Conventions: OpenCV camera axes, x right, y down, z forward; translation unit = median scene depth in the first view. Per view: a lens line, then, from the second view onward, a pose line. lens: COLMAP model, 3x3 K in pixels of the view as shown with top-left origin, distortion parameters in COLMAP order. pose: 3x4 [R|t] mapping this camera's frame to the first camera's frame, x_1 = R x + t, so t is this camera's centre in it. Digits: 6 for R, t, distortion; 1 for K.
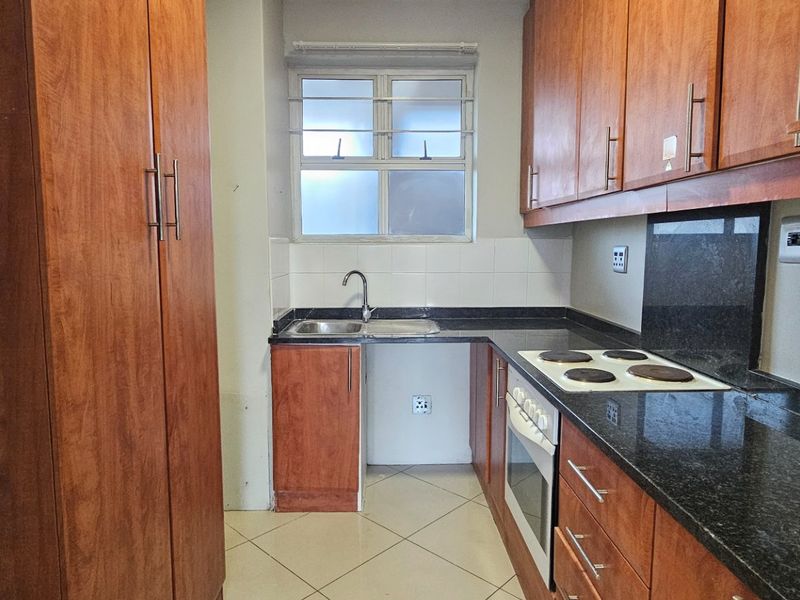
lens RADIAL K [[529.8, 0, 401.6], [0, 529.8, 304.5], [0, 0, 1]] dist [-0.000234, 0.000357]
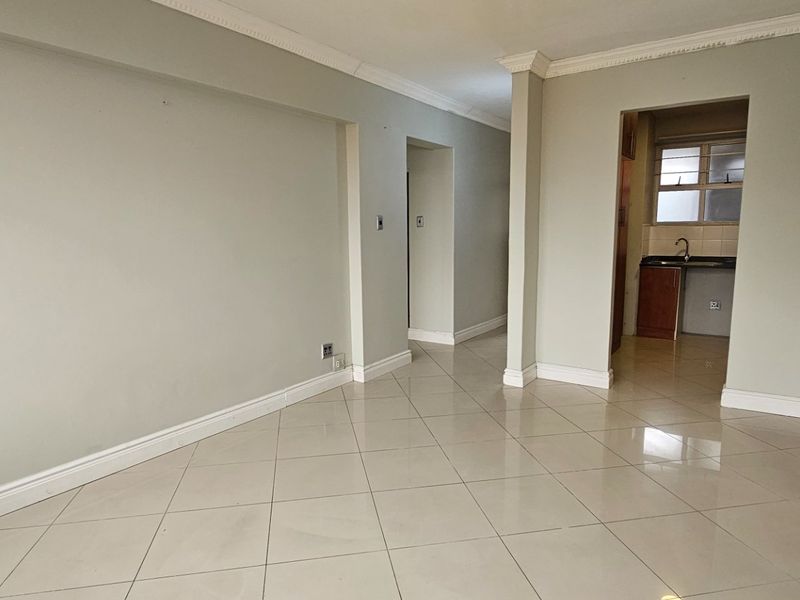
lens RADIAL K [[519.5, 0, 400.0], [0, 519.5, 300.0], [0, 0, 1]] dist [0.001036, -0.000577]
pose [[0.805110, 0.071845, -0.588758, 0.250584], [-0.056682, 0.997413, 0.044202, 0.157725], [0.590411, -0.002215, 0.807100, -1.393600]]
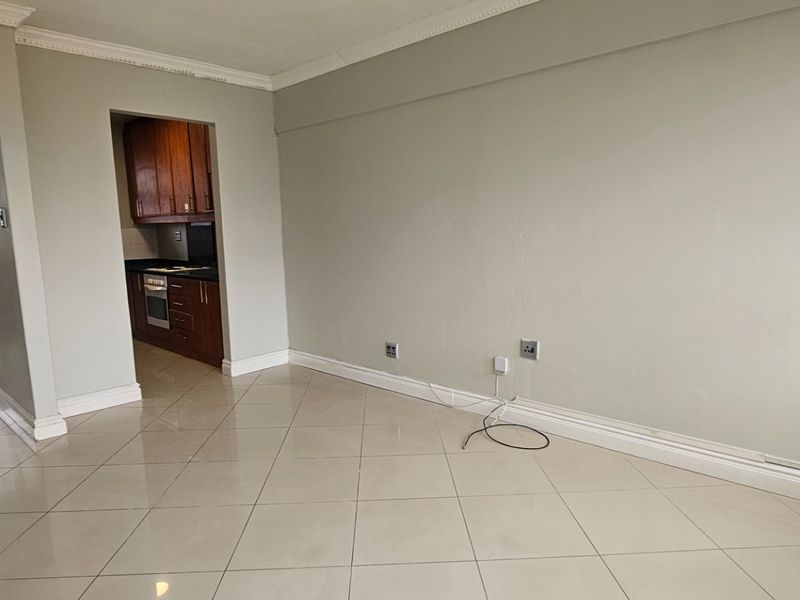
lens RADIAL K [[530.5, 0, 391.8], [0, 530.5, 303.6], [0, 0, 1]] dist [0.002177, -0.003510]
pose [[0.713872, -0.117624, 0.690327, -0.580386], [0.101613, 0.992758, 0.064076, 0.157621], [-0.692865, 0.024404, 0.720654, -1.375435]]
